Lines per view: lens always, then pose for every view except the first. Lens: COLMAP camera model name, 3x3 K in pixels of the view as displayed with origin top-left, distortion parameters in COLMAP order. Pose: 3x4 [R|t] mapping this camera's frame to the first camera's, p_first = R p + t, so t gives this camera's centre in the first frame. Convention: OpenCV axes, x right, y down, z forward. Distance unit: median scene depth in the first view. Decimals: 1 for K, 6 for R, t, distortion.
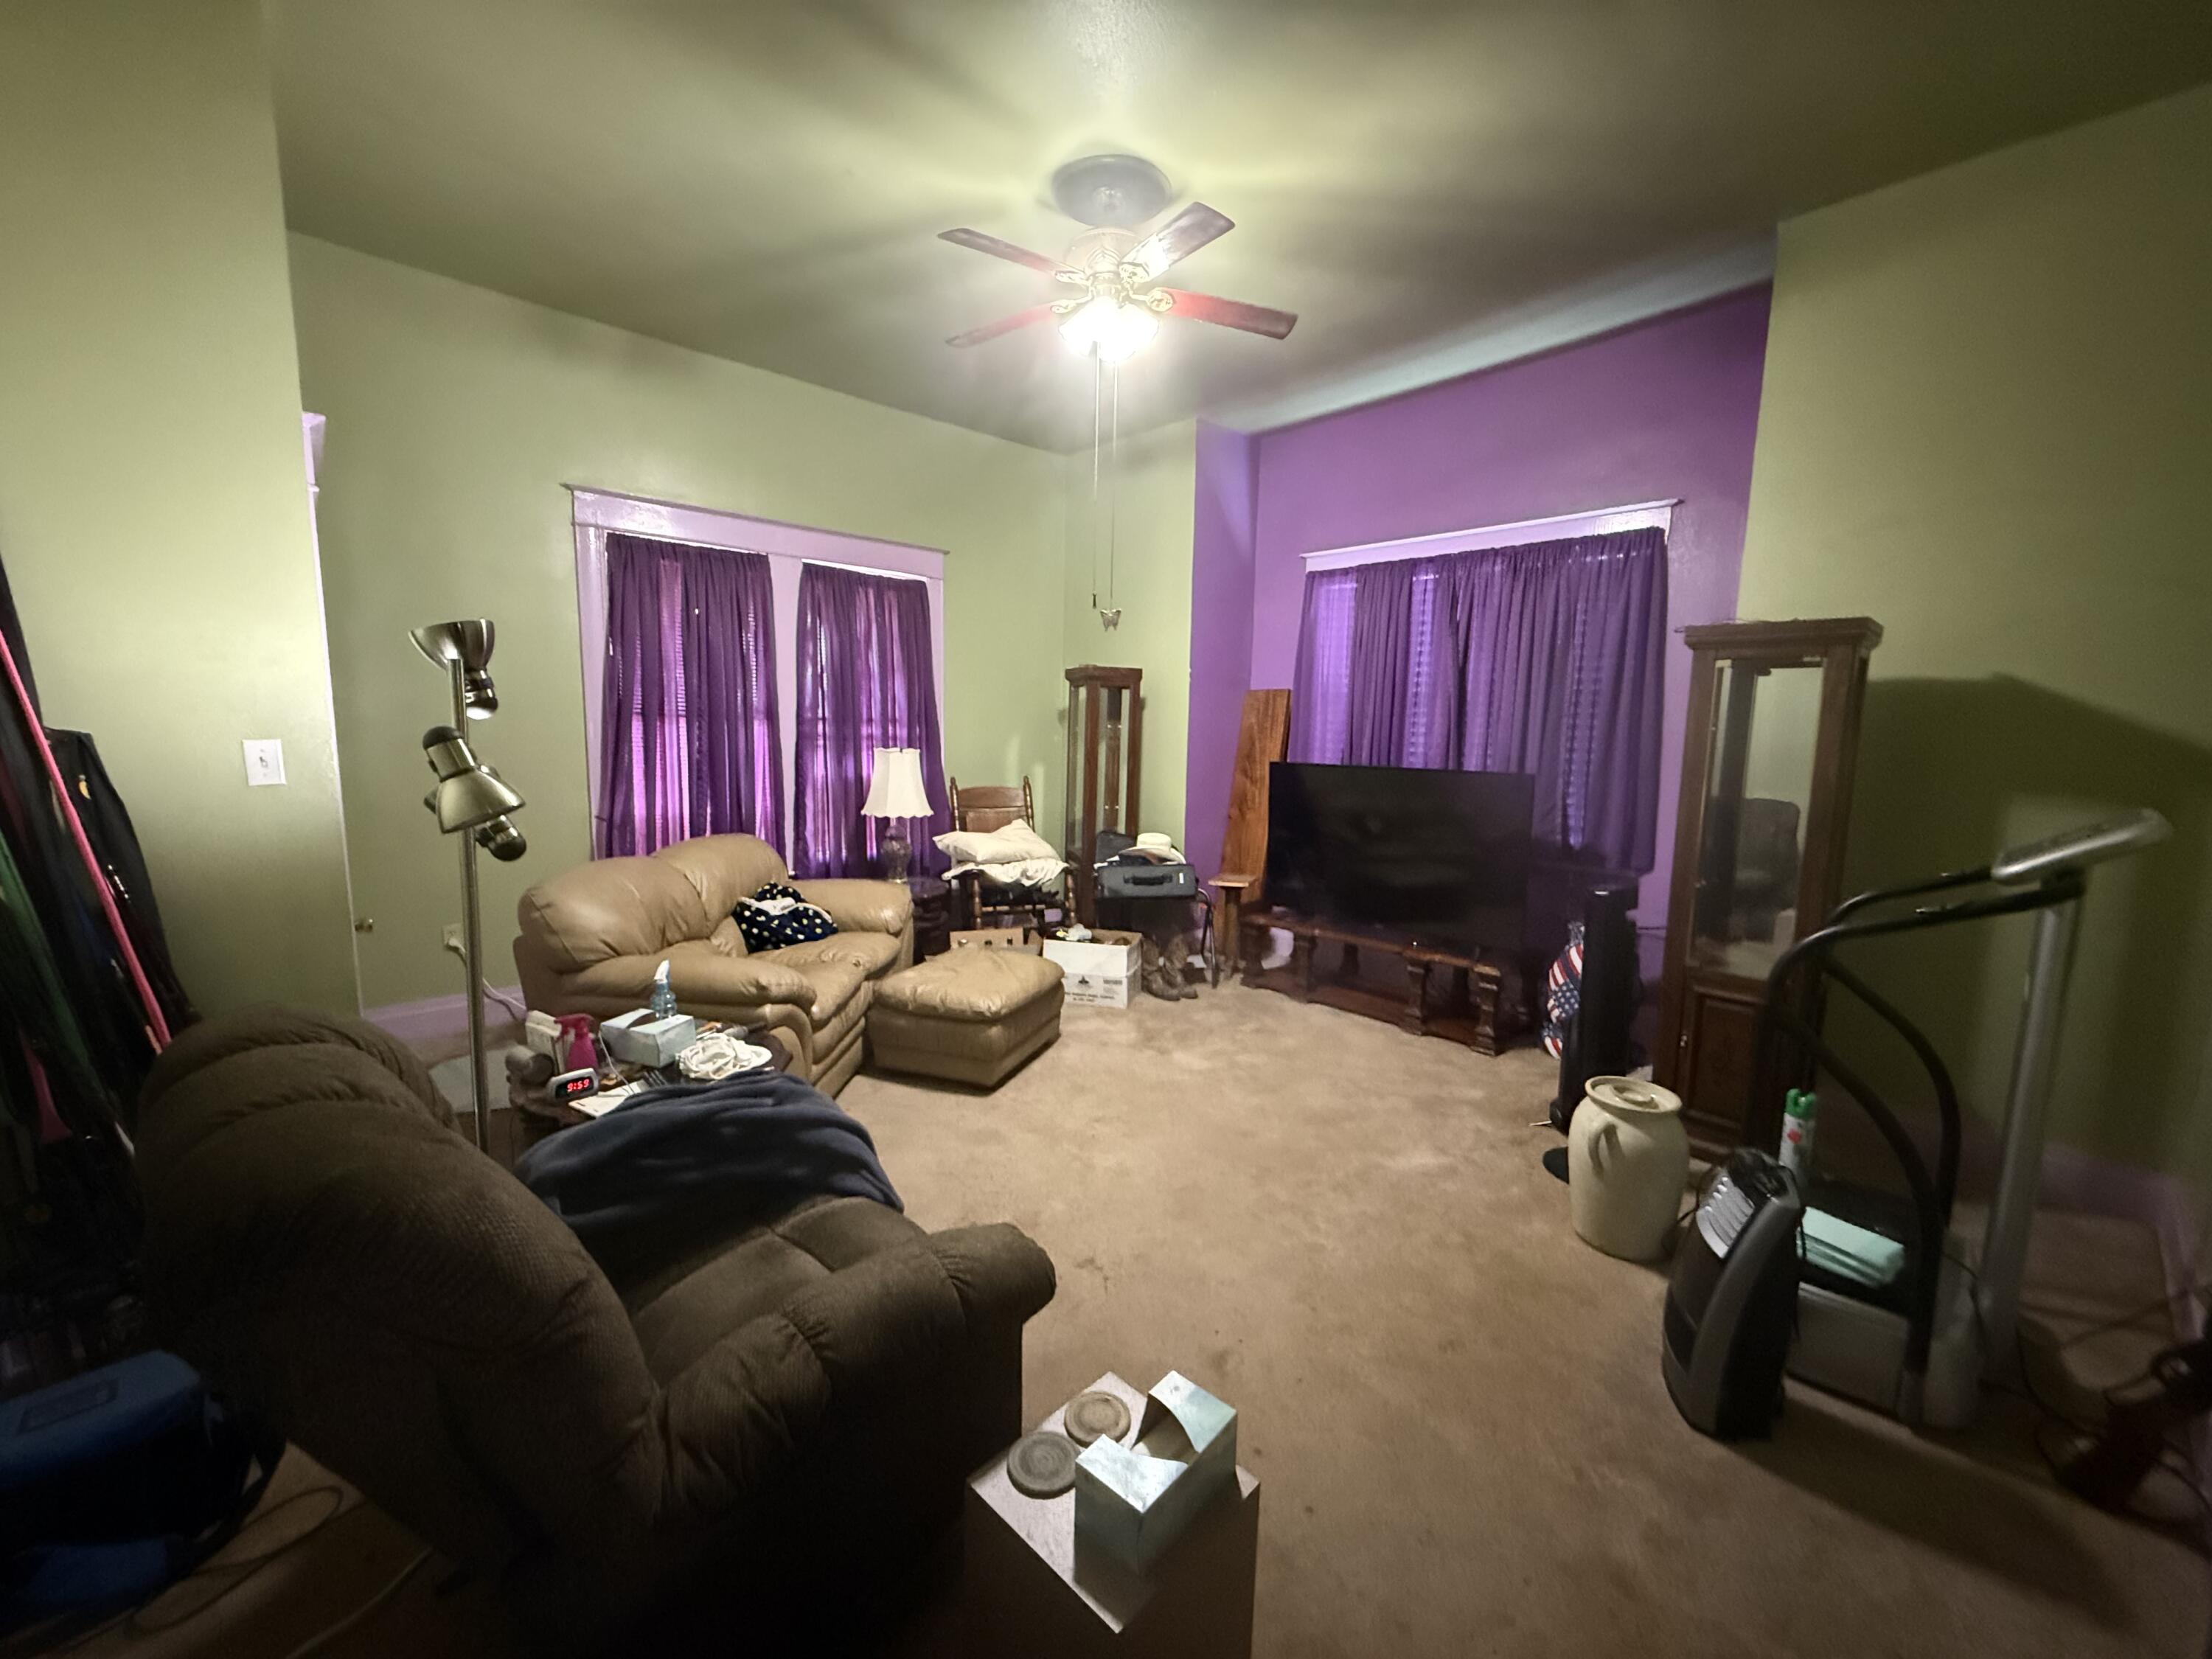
lens RADIAL K [[894.2, 0, 1106.0], [0, 894.2, 829.5], [0, 0, 1]] dist [0.023553, 0.000116]
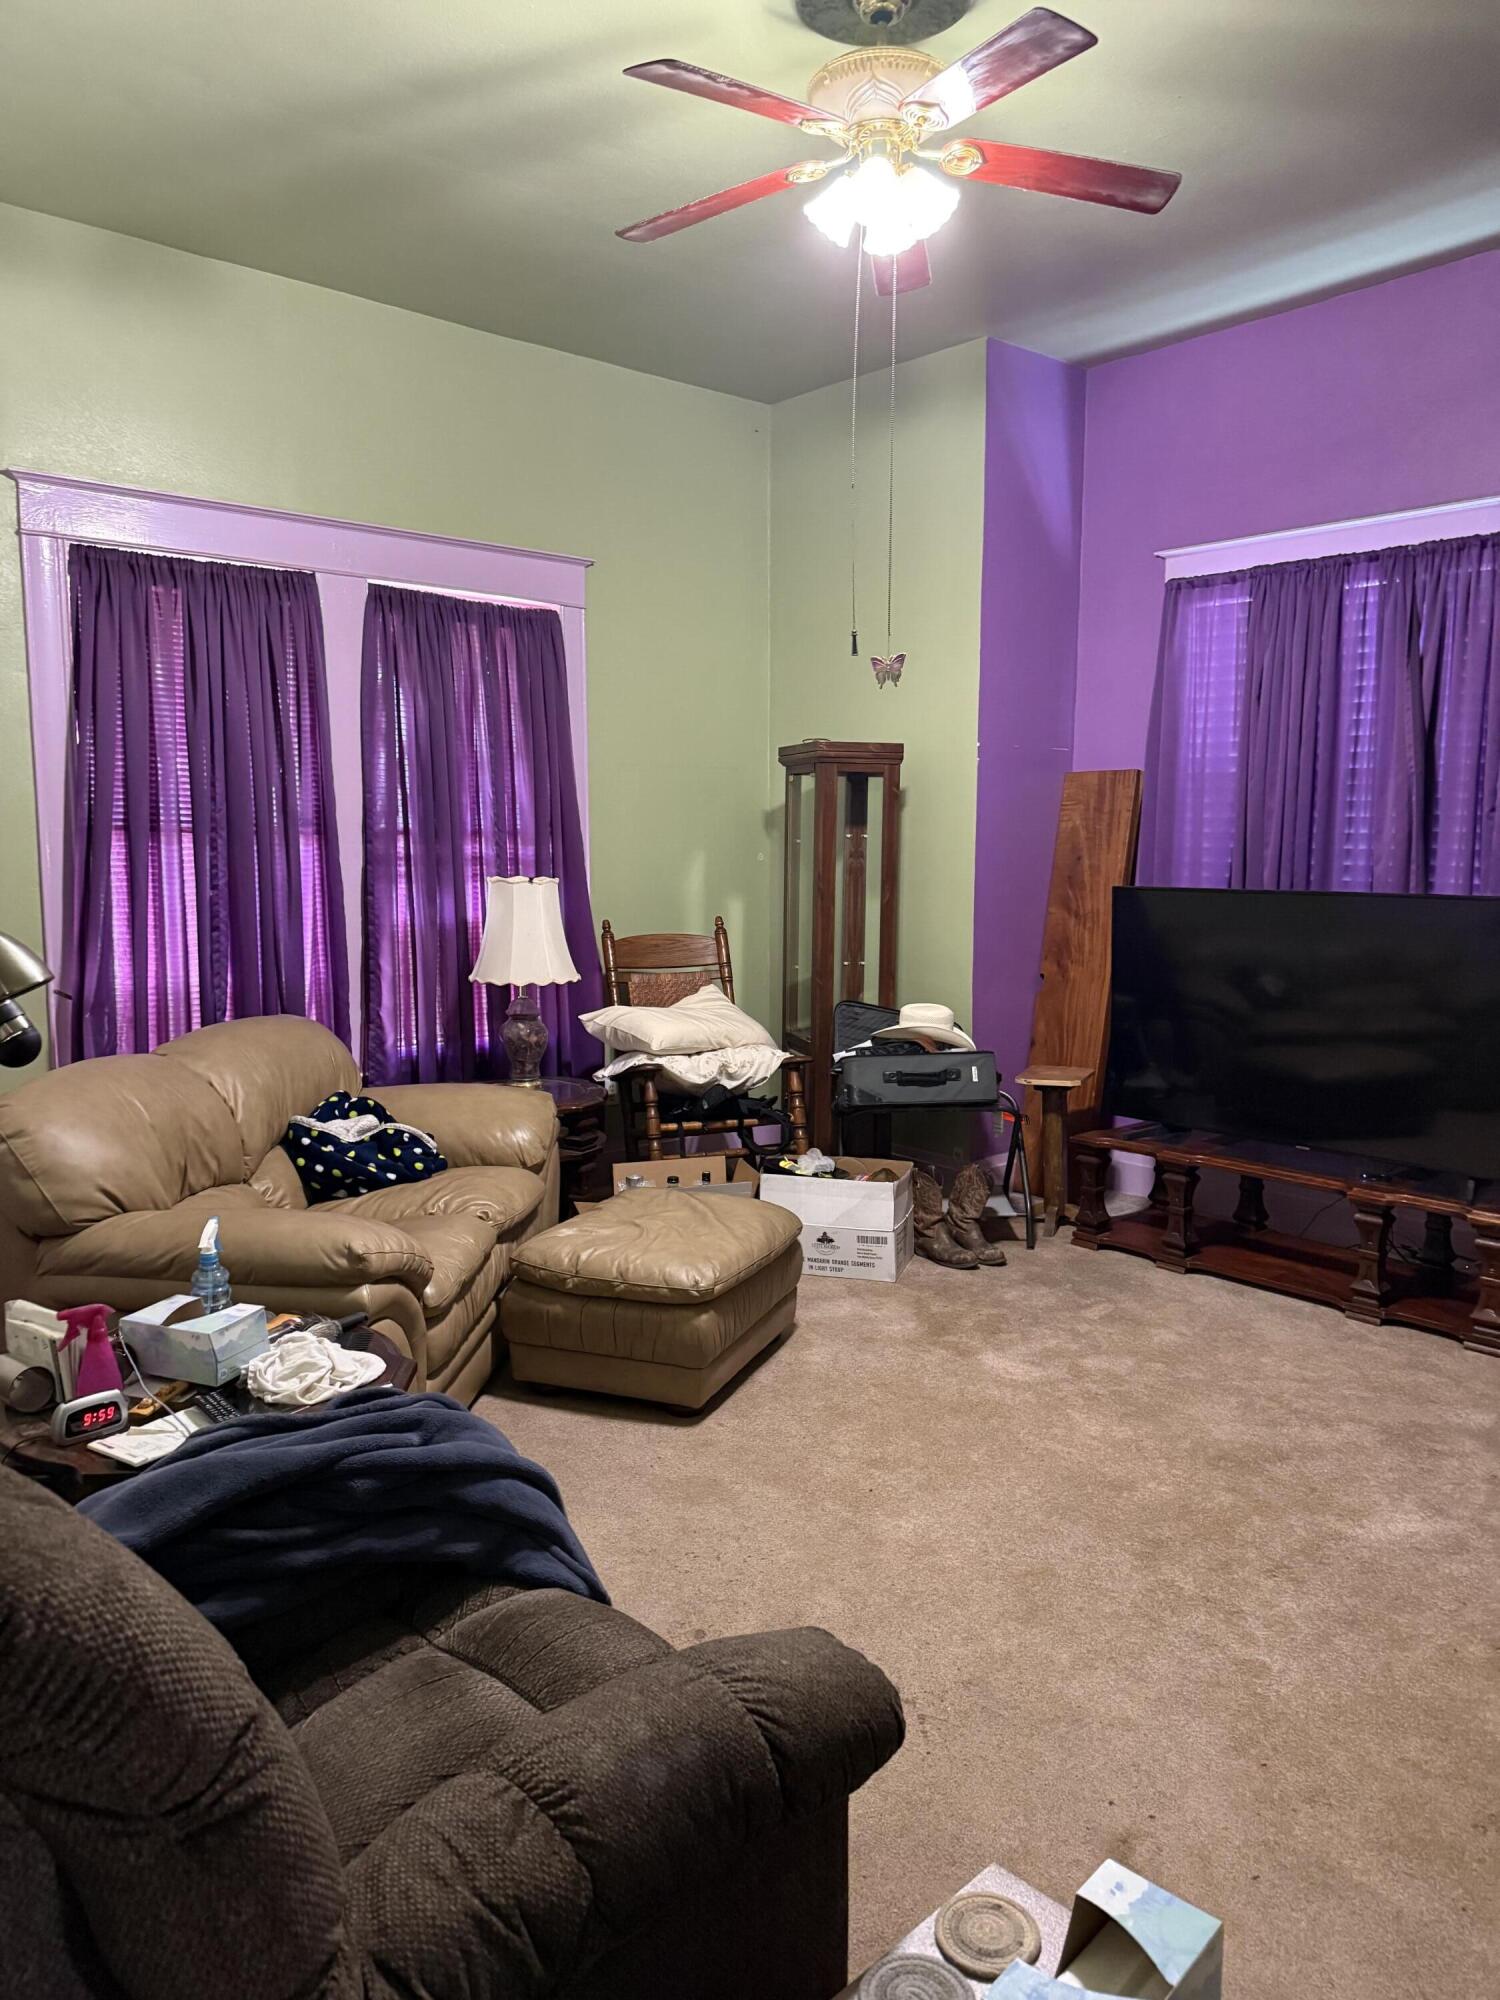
lens RADIAL K [[1425.9, 0, 769.7], [0, 1425.9, 986.9], [0, 0, 1]] dist [0.102508, -0.113539]
pose [[0.999608, -0.015752, -0.023151, -0.041433], [0.015613, 0.999859, -0.006161, -0.003566], [0.023245, 0.005797, 0.999713, -0.010971]]
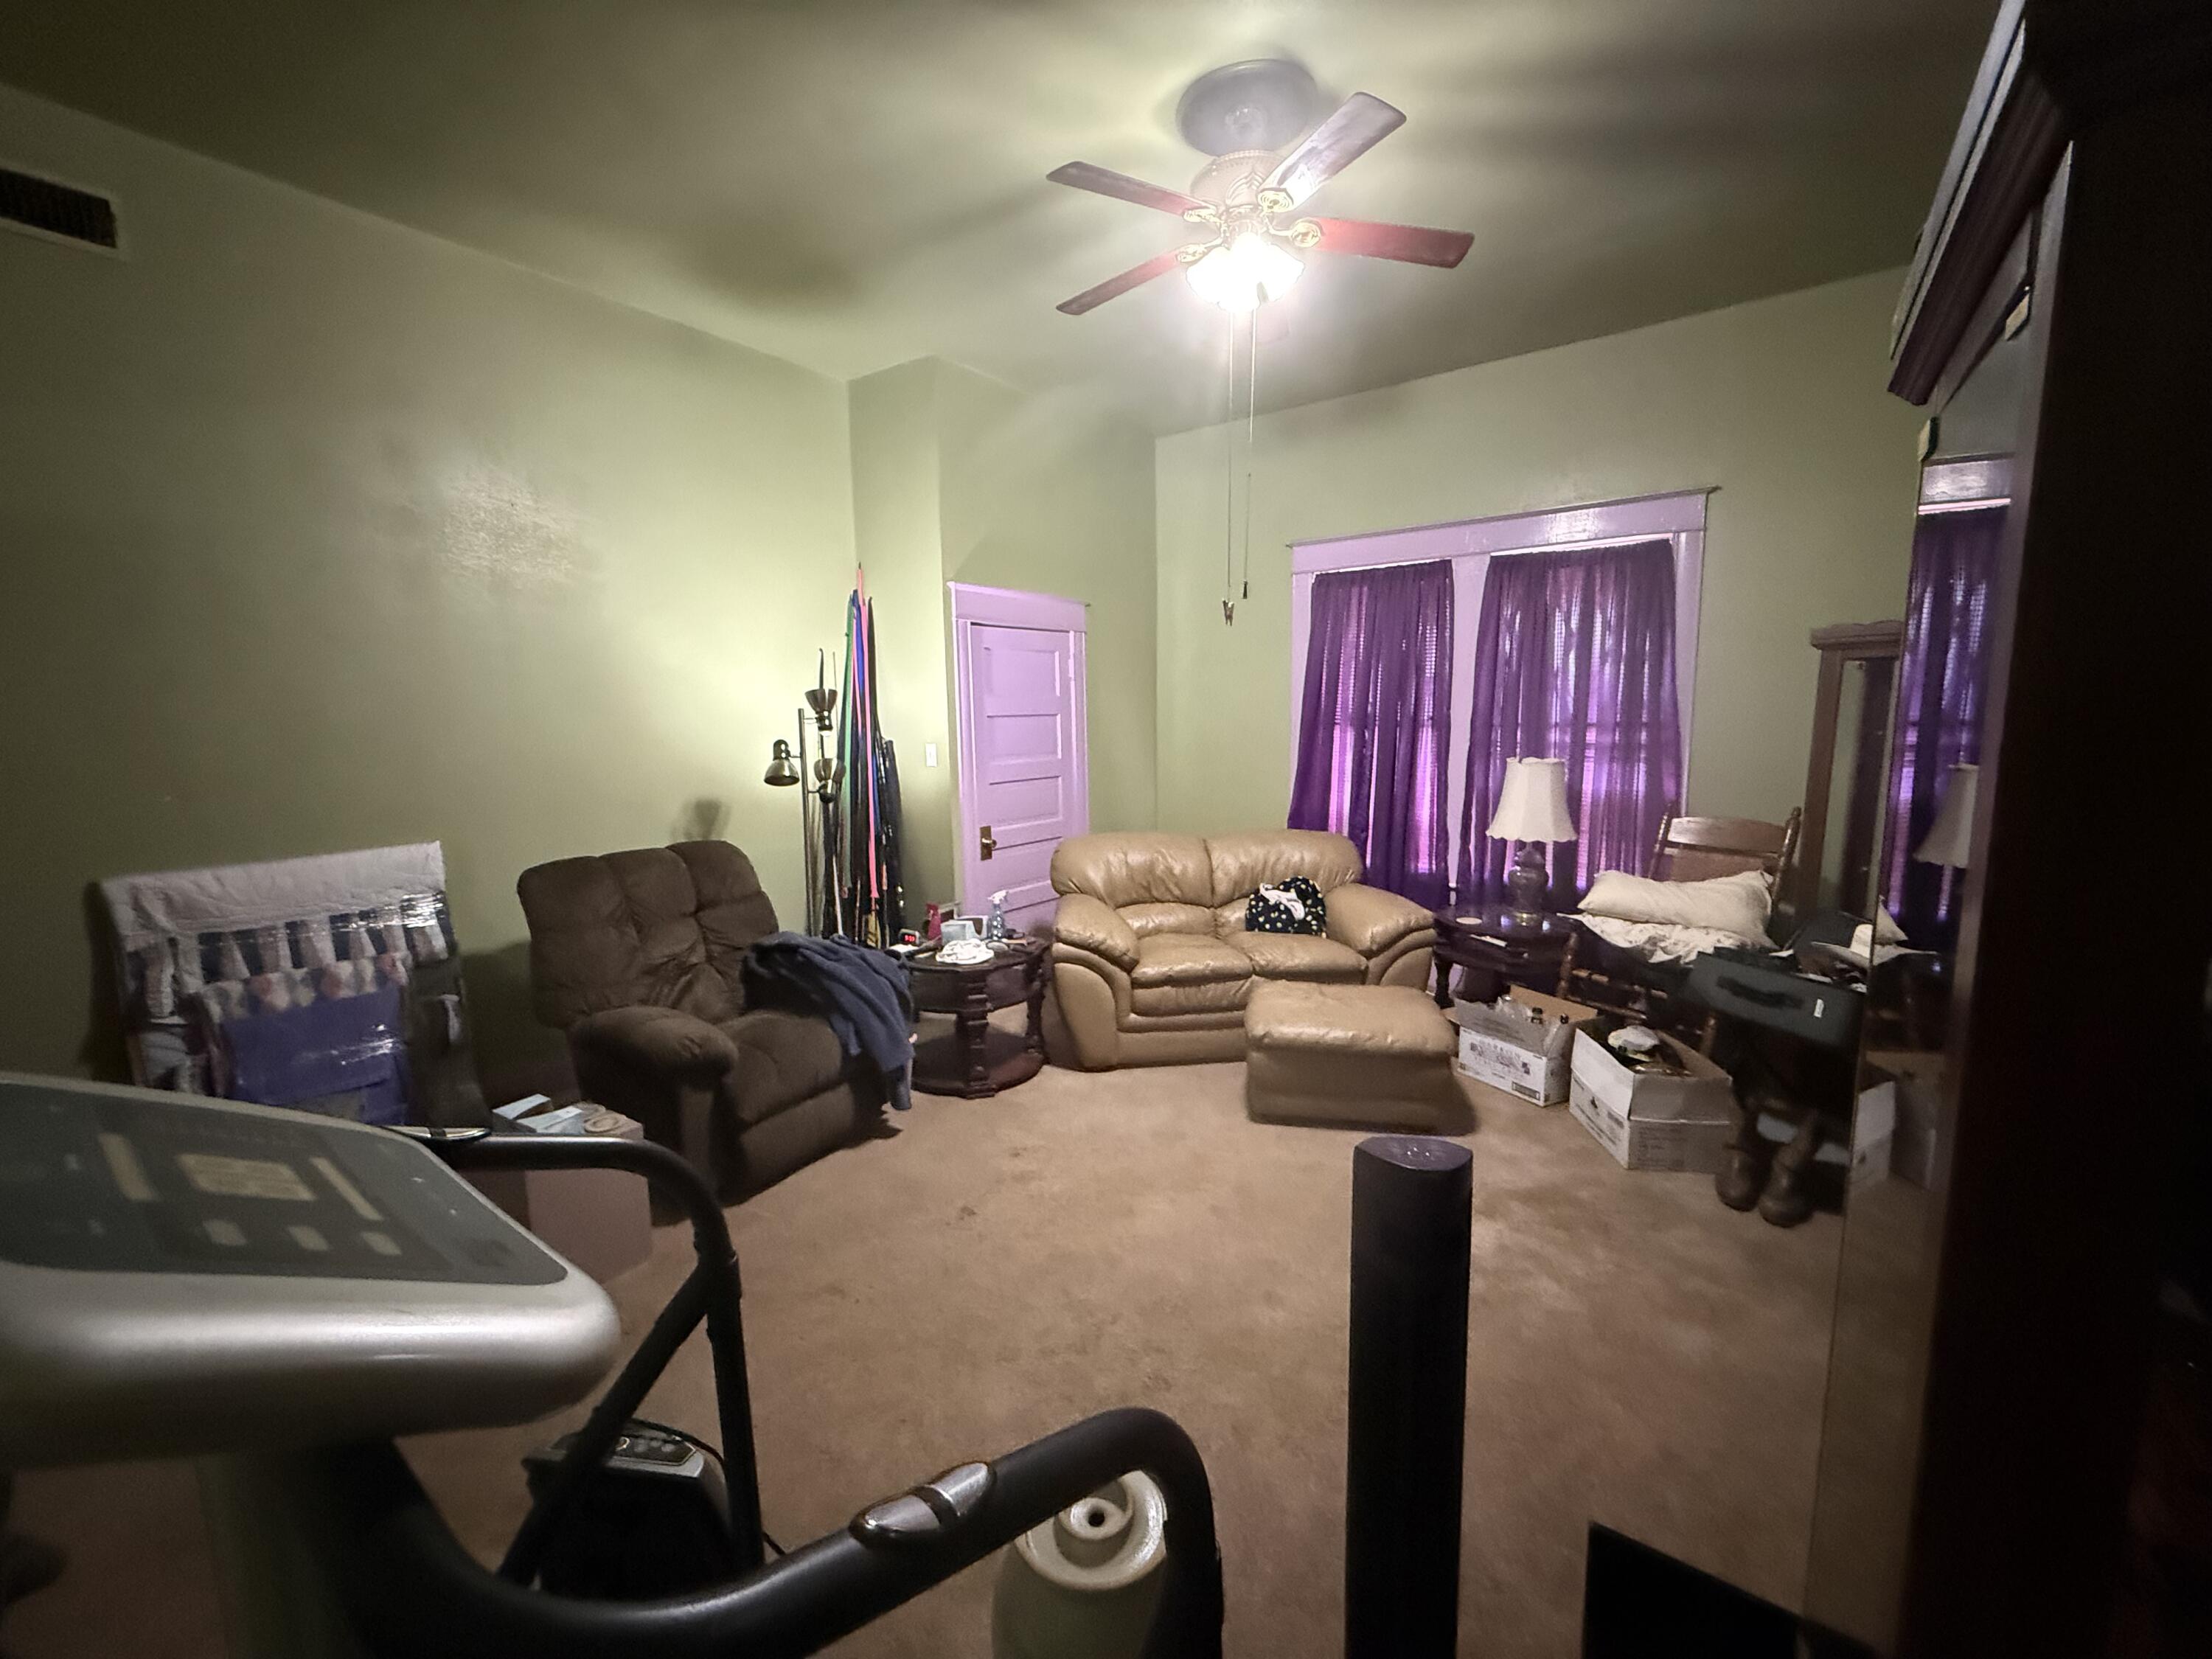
lens RADIAL K [[894.2, 0, 1106.0], [0, 894.2, 829.5], [0, 0, 1]] dist [0.023553, 0.000116]
pose [[0.184469, 0.092224, -0.978502, 0.600641], [-0.110368, 0.991234, 0.072617, -0.048058], [0.976622, 0.094600, 0.193031, 0.526021]]
